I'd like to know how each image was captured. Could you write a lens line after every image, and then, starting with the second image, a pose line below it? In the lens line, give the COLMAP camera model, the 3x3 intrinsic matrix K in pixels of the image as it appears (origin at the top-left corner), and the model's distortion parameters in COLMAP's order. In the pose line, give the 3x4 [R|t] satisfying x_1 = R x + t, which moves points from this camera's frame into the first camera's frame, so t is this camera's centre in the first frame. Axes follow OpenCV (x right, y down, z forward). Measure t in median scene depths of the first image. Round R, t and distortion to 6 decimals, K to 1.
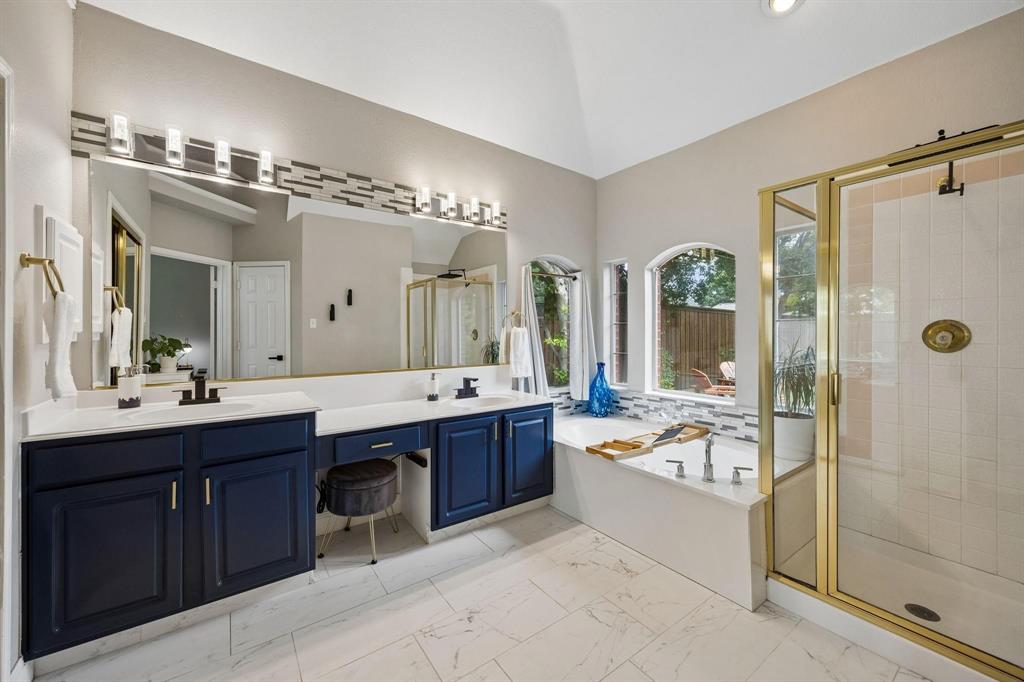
lens RADIAL K [[394.5, 0, 508.8], [0, 394.5, 343.8], [0, 0, 1]] dist [-0.000752, -0.000056]
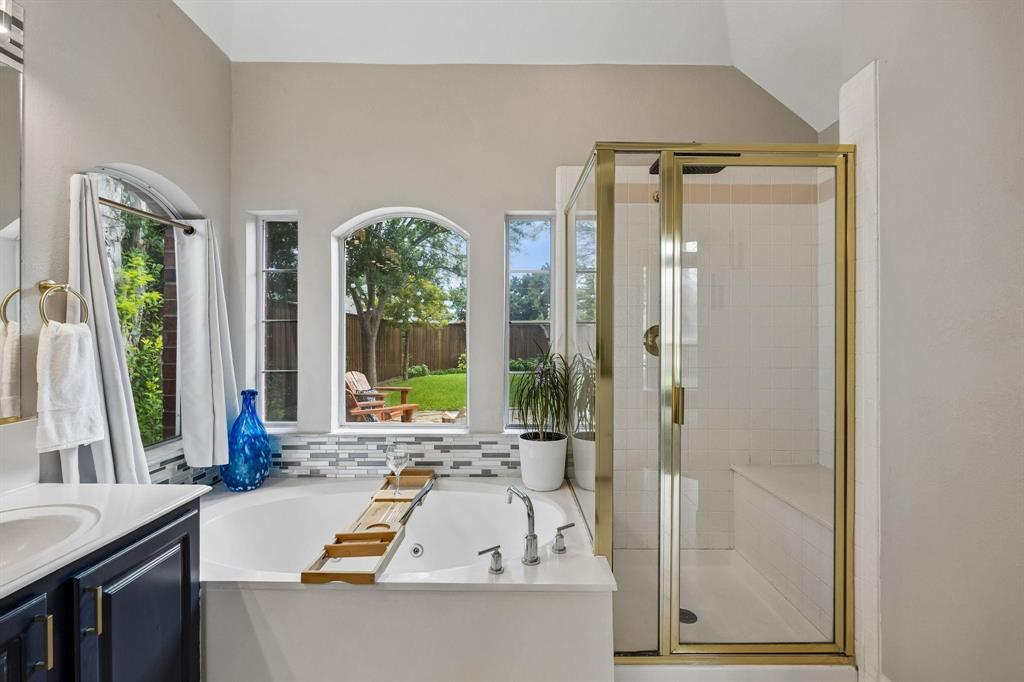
lens RADIAL K [[462.6, 0, 512.9], [0, 462.6, 336.5], [0, 0, 1]] dist [-0.012053, 0.000151]
pose [[0.579146, 0.001570, 0.815223, -0.087832], [0.020648, 0.999649, -0.016594, -0.010525], [-0.814963, 0.026443, 0.578910, 0.359593]]
